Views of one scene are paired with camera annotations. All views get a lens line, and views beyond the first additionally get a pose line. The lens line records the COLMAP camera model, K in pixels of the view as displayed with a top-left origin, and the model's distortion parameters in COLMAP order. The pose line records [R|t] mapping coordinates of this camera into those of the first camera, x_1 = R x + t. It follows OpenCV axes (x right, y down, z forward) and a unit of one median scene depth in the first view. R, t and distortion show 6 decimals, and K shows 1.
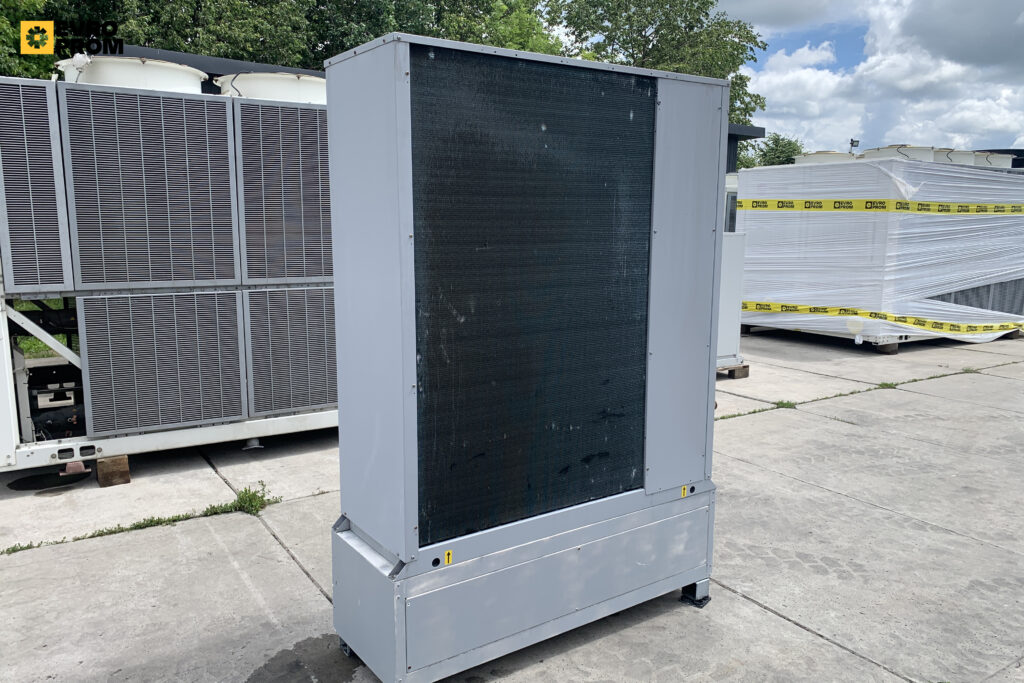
lens RADIAL K [[784.5, 0, 507.1], [0, 784.5, 341.2], [0, 0, 1]] dist [0.025379, -0.035414]
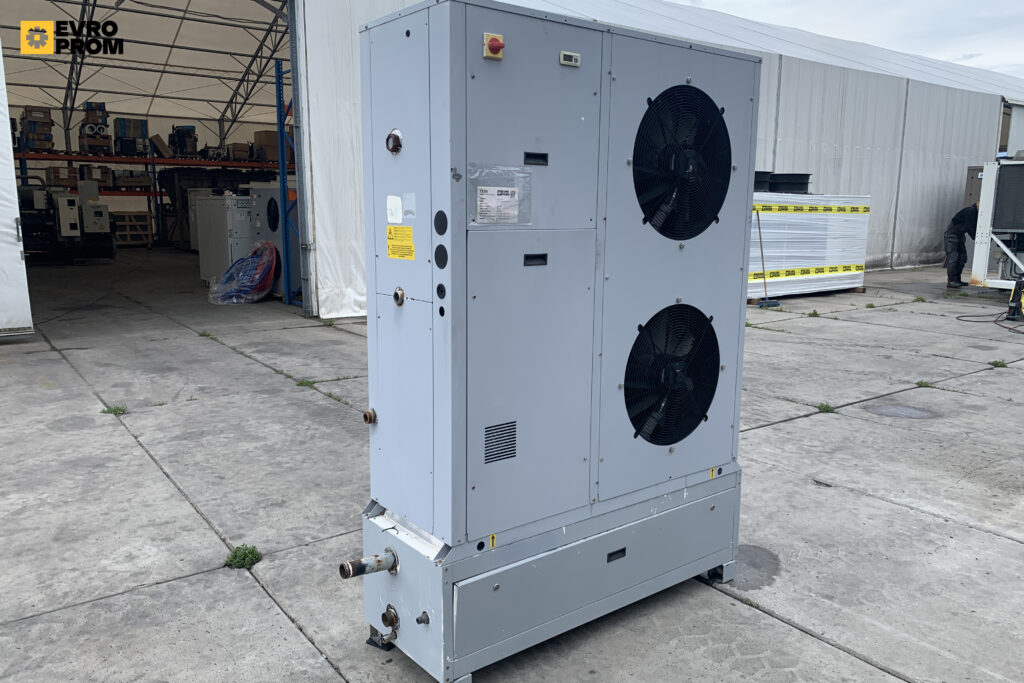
lens RADIAL K [[784.5, 0, 509.5], [0, 784.5, 337.3], [0, 0, 1]] dist [0.025379, -0.035414]
pose [[-0.997866, 0.004191, -0.065166, 0.111658], [-0.016523, 0.949259, 0.314060, -0.177348], [0.063175, 0.314467, -0.947164, 1.197150]]
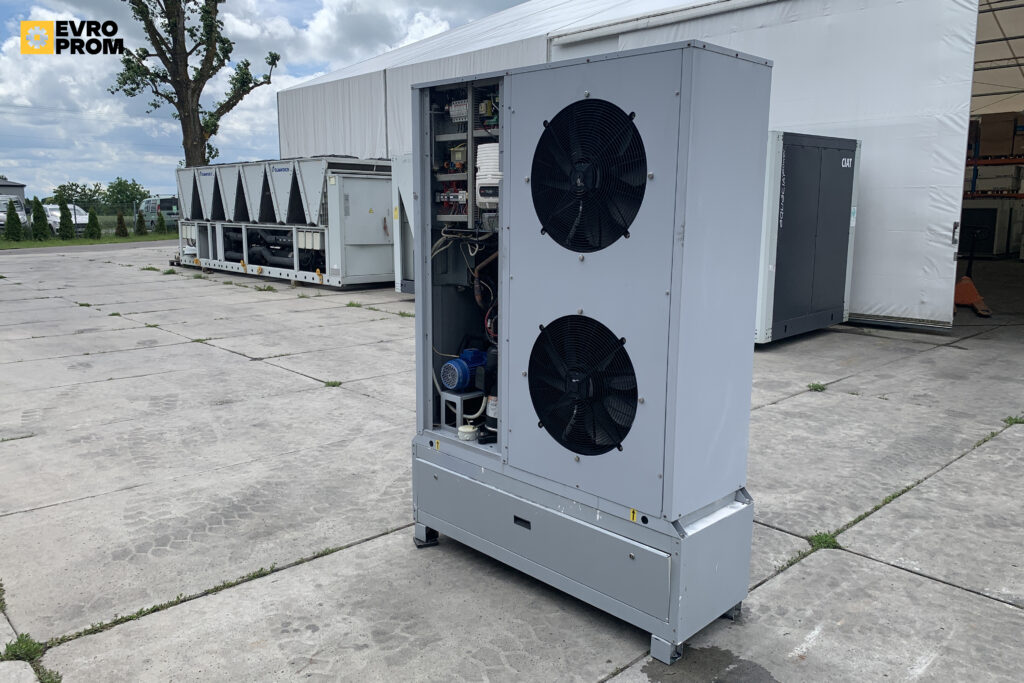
lens RADIAL K [[784.5, 0, 497.7], [0, 784.5, 326.8], [0, 0, 1]] dist [0.025379, -0.035414]
pose [[-0.168527, -0.156035, 0.973269, -0.633965], [0.148805, 0.972048, 0.181606, -0.125807], [-0.974400, 0.175432, -0.140597, 0.778403]]
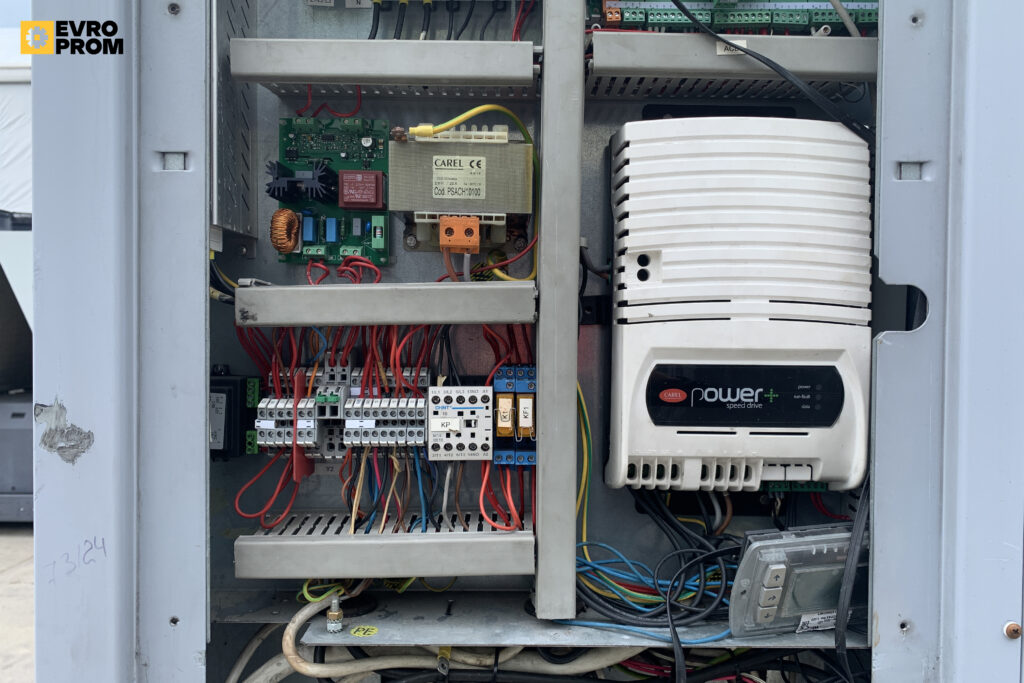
lens RADIAL K [[784.5, 0, 518.6], [0, 784.5, 337.8], [0, 0, 1]] dist [0.025379, -0.035414]
pose [[-0.819951, -0.010211, 0.572343, 0.004807], [0.075027, 0.989299, 0.125136, -0.142348], [-0.567496, 0.145547, -0.810410, 0.778136]]
